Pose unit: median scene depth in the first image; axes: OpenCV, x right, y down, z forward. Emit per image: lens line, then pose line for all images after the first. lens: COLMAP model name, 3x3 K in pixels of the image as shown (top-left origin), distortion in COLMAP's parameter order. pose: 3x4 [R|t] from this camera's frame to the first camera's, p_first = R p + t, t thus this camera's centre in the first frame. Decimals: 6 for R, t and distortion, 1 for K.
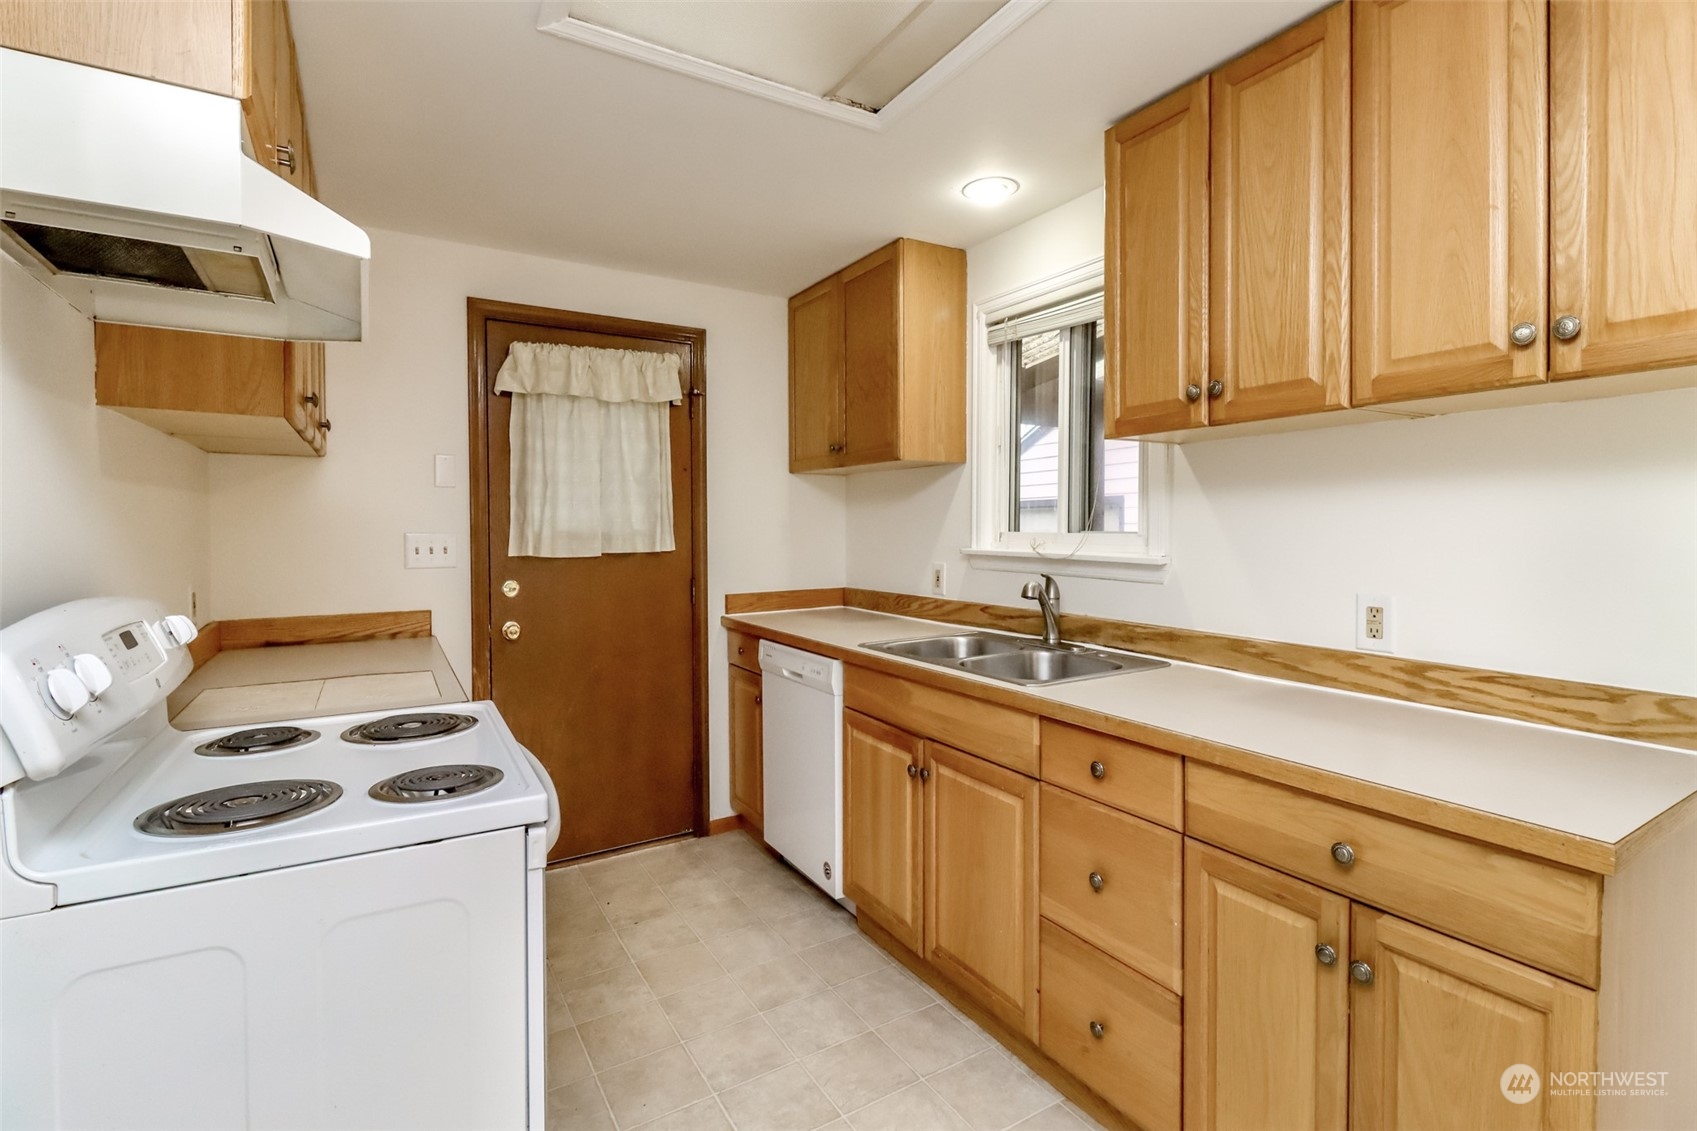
lens RADIAL K [[771.4, 0, 837.8], [0, 771.4, 540.1], [0, 0, 1]] dist [0.001777, -0.004561]
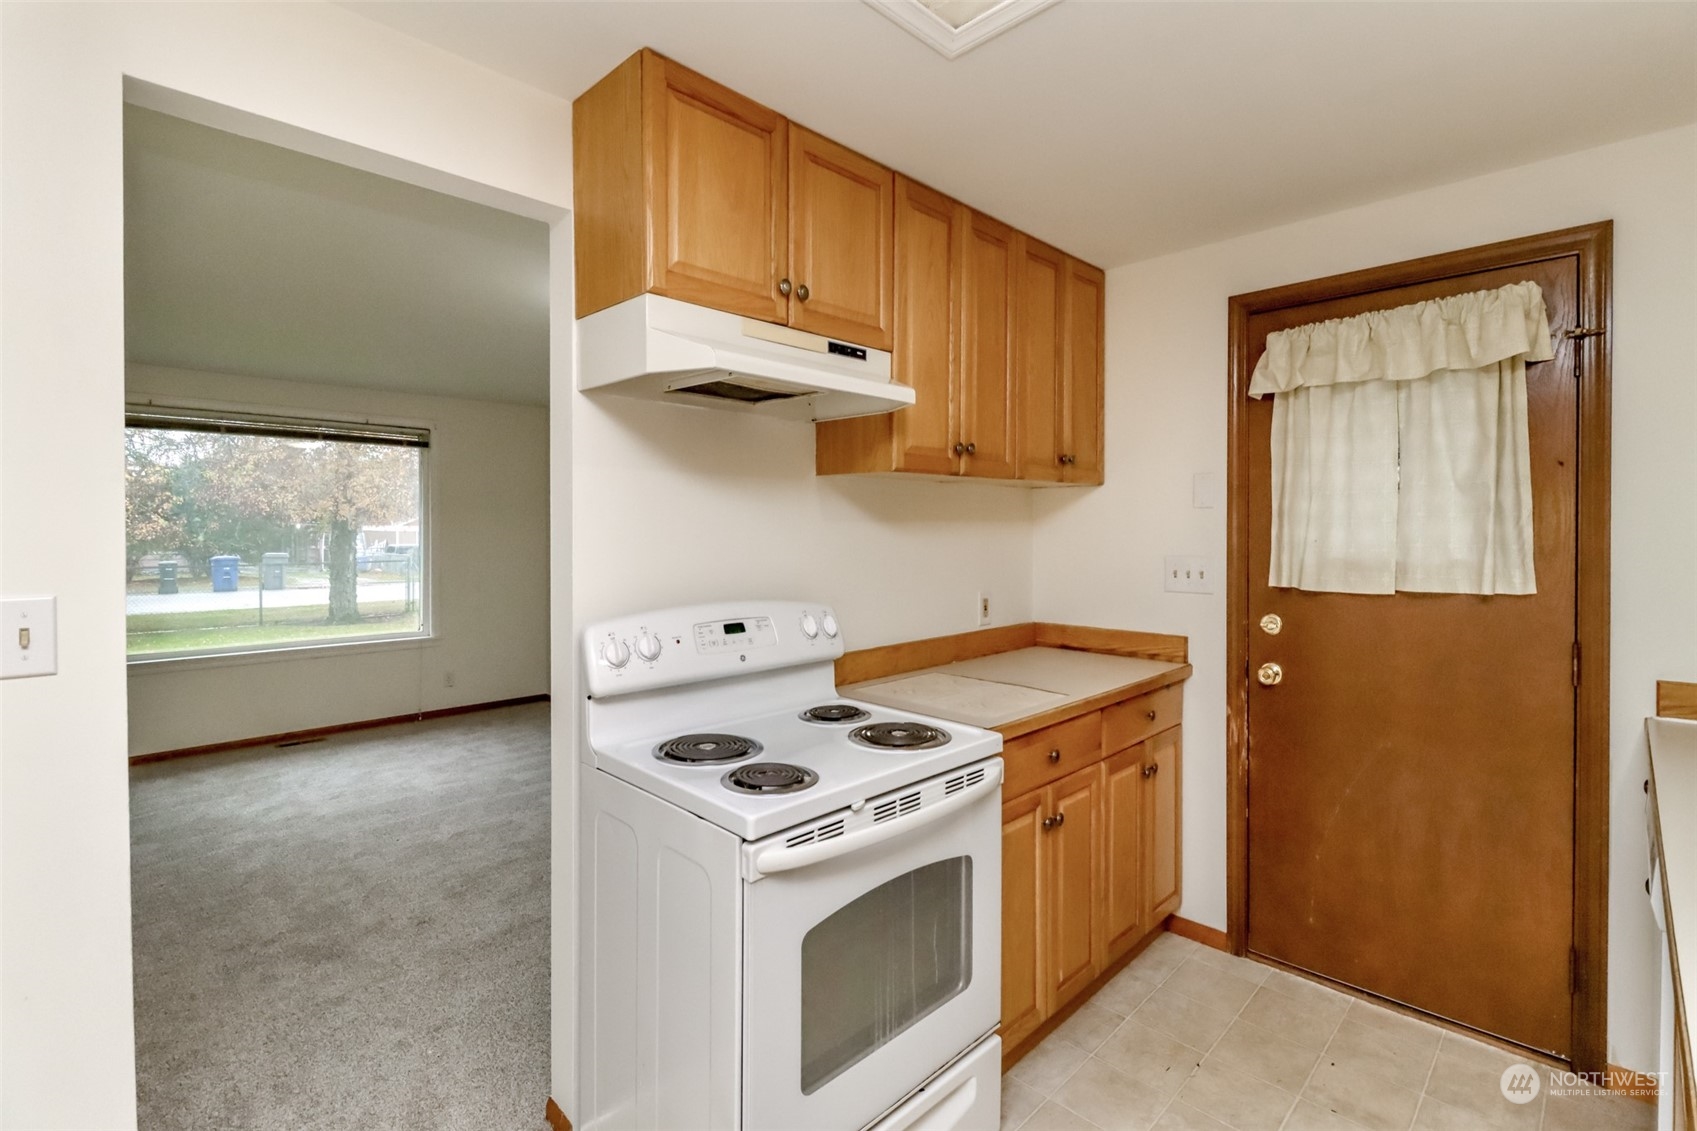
lens RADIAL K [[771.4, 0, 854.3], [0, 771.4, 535.3], [0, 0, 1]] dist [0.001777, -0.004561]
pose [[0.244018, 0.008794, -0.969731, 0.281819], [-0.015649, 0.999864, 0.005129, -0.031440], [0.969645, 0.013924, 0.244122, 0.339660]]
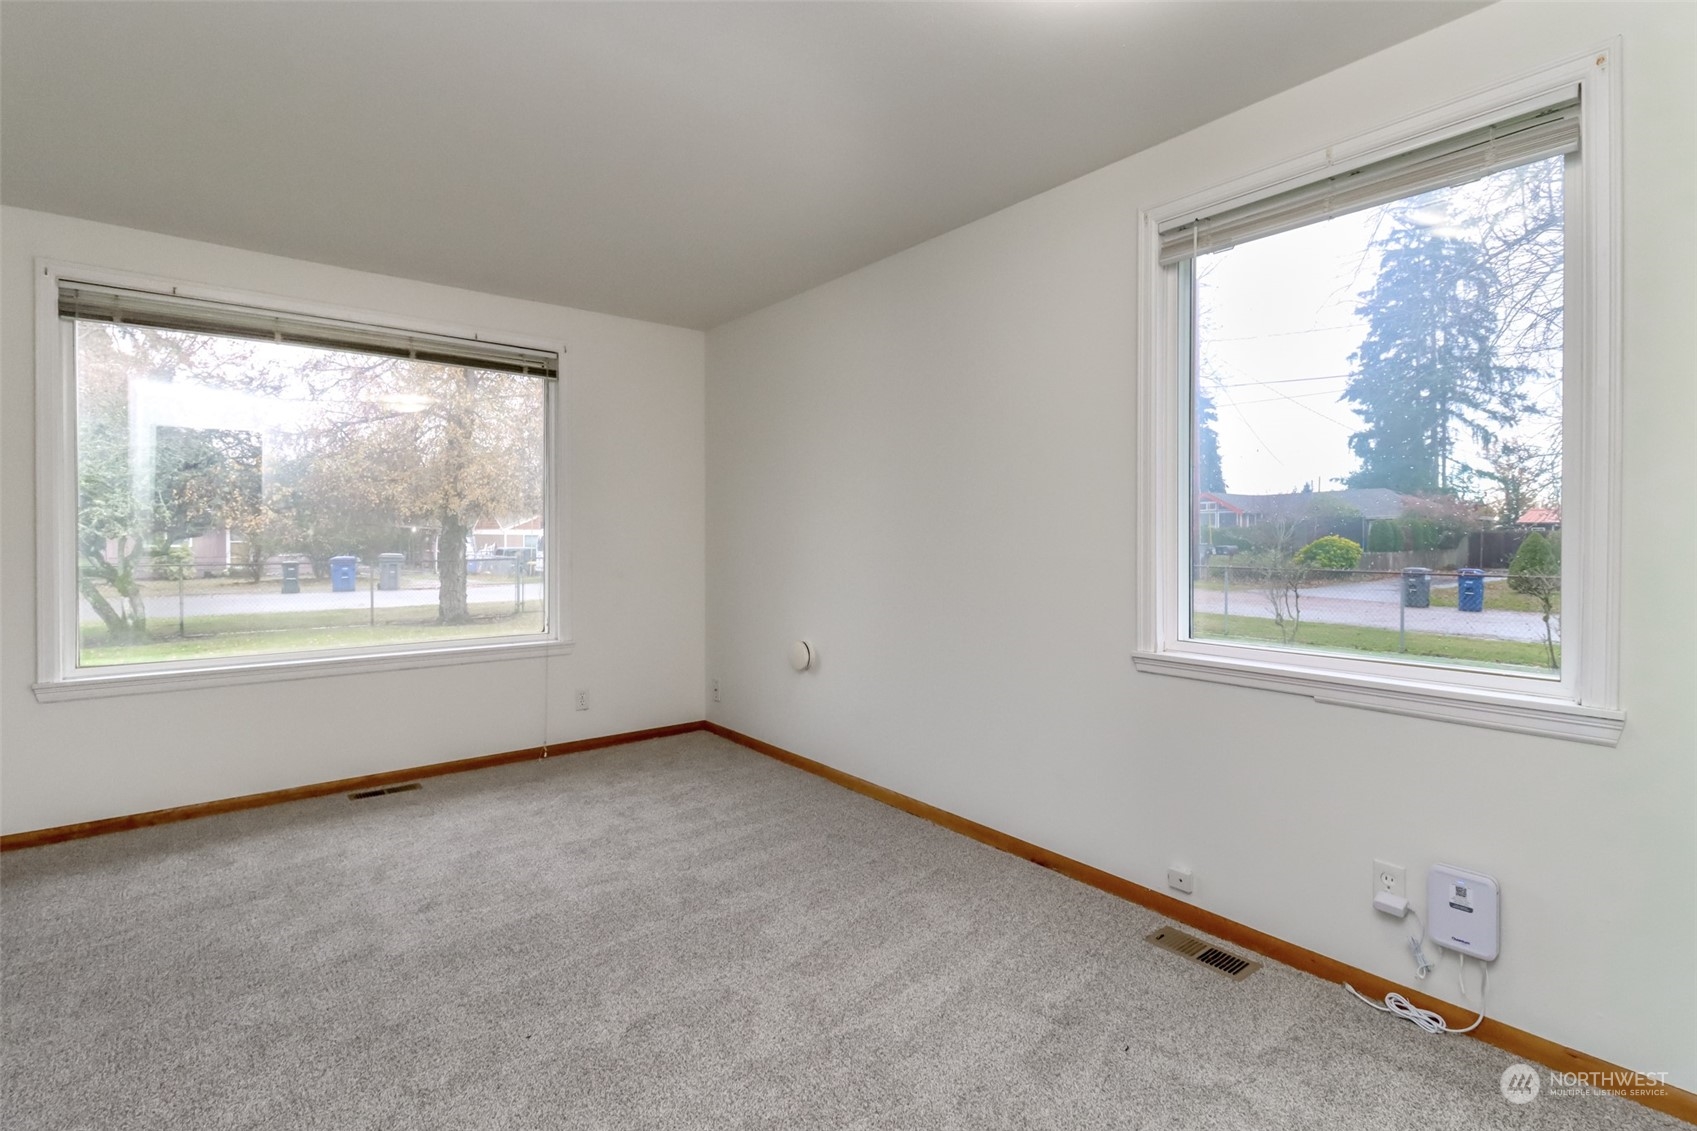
lens RADIAL K [[771.4, 0, 851.2], [0, 771.4, 543.2], [0, 0, 1]] dist [0.001777, -0.004561]
pose [[0.133859, 0.008409, -0.990965, -0.378734], [-0.014521, 0.999873, 0.006523, 0.053823], [0.990894, 0.013517, 0.133964, 0.127463]]
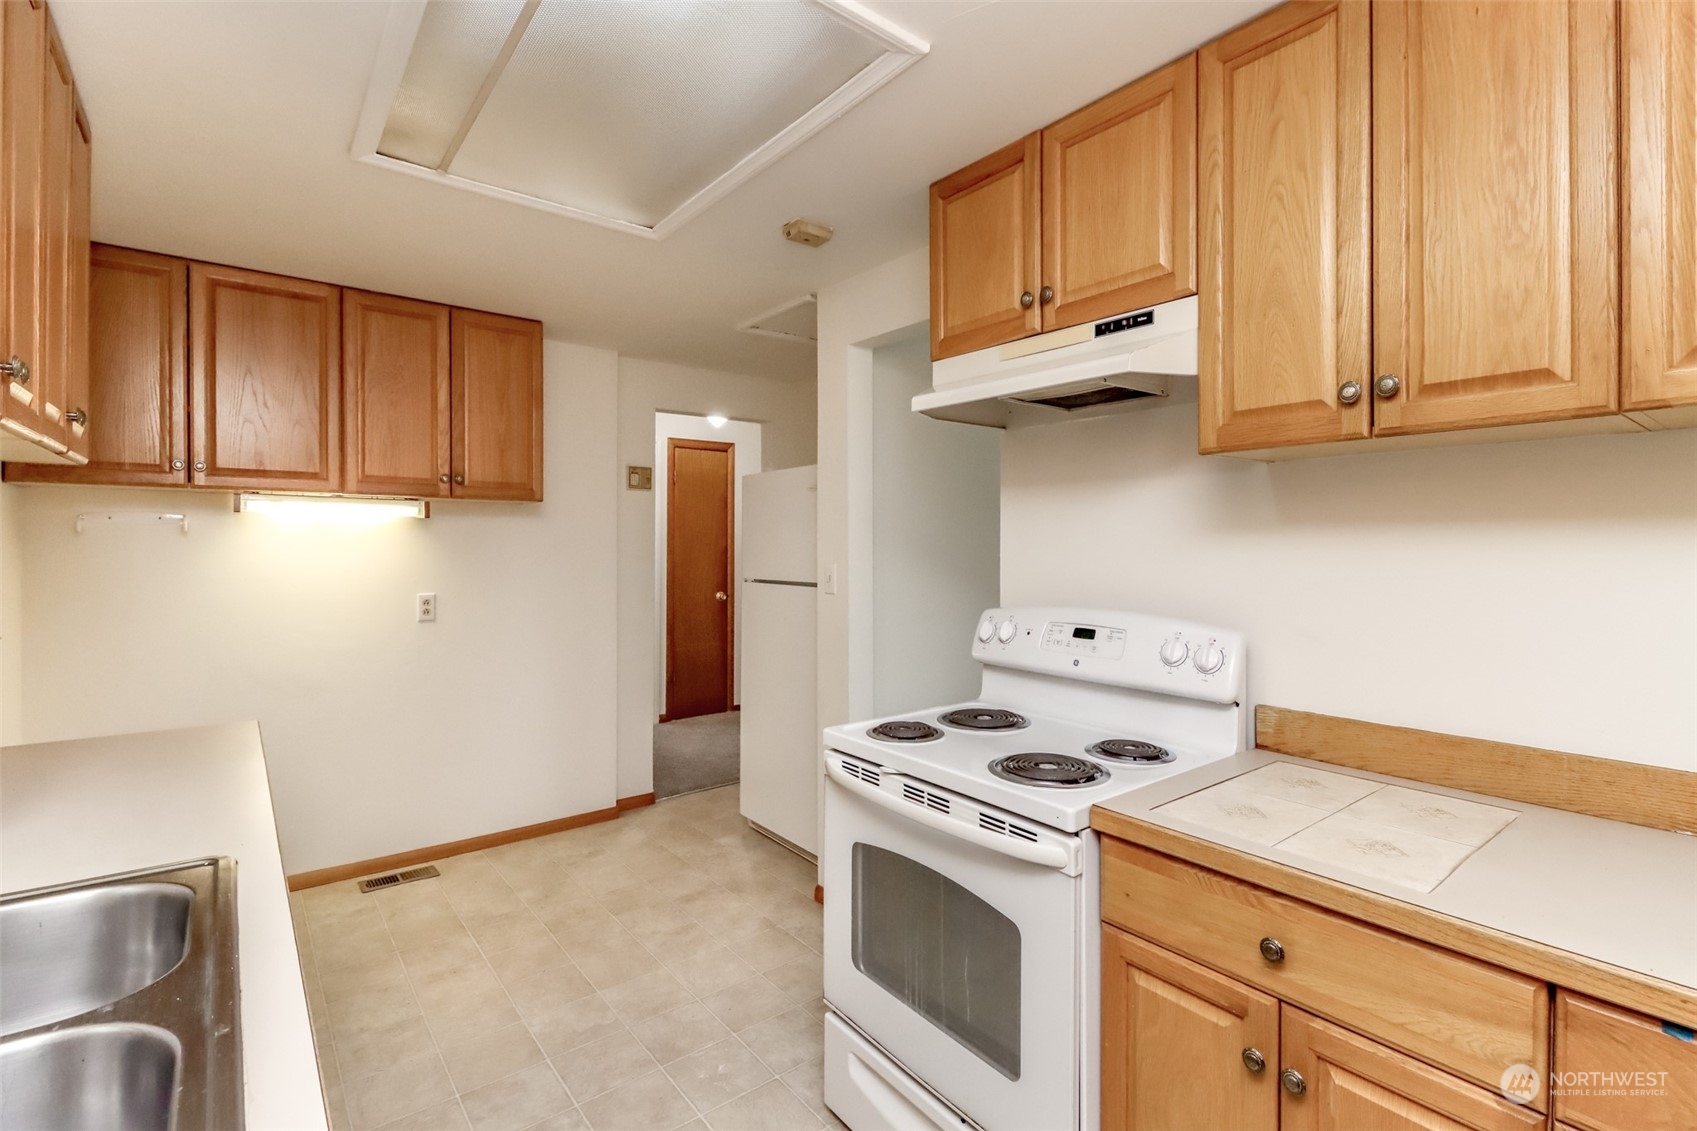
lens RADIAL K [[771.4, 0, 841.9], [0, 771.4, 542.7], [0, 0, 1]] dist [0.001777, -0.004561]
pose [[-0.991556, 0.000163, -0.129680, -0.082419], [-0.001568, 0.999911, 0.013246, -0.033686], [0.129671, 0.013337, -0.991467, 1.020902]]
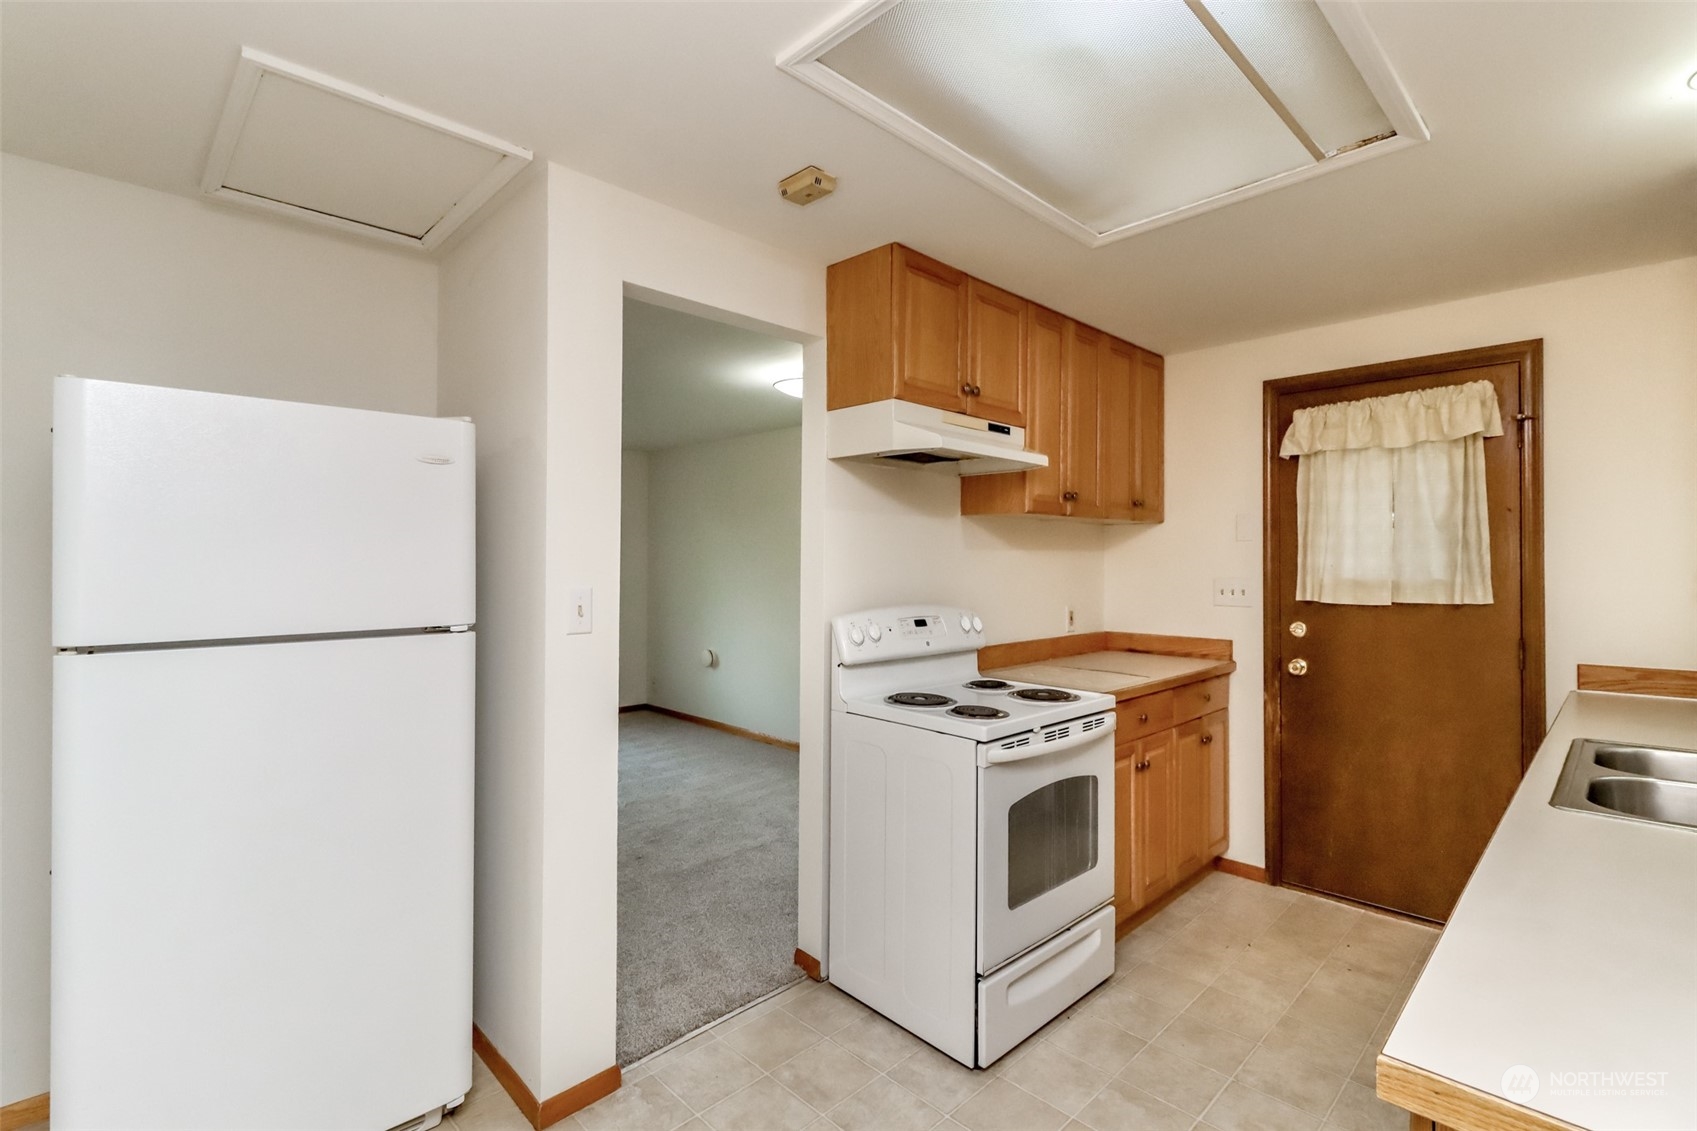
lens RADIAL K [[771.4, 0, 851.3], [0, 771.4, 551.0], [0, 0, 1]] dist [0.001777, -0.004561]
pose [[0.229099, -0.012427, -0.973324, 0.509221], [-0.021548, 0.999609, -0.017835, -0.016246], [0.973165, 0.025059, 0.228741, 0.107893]]
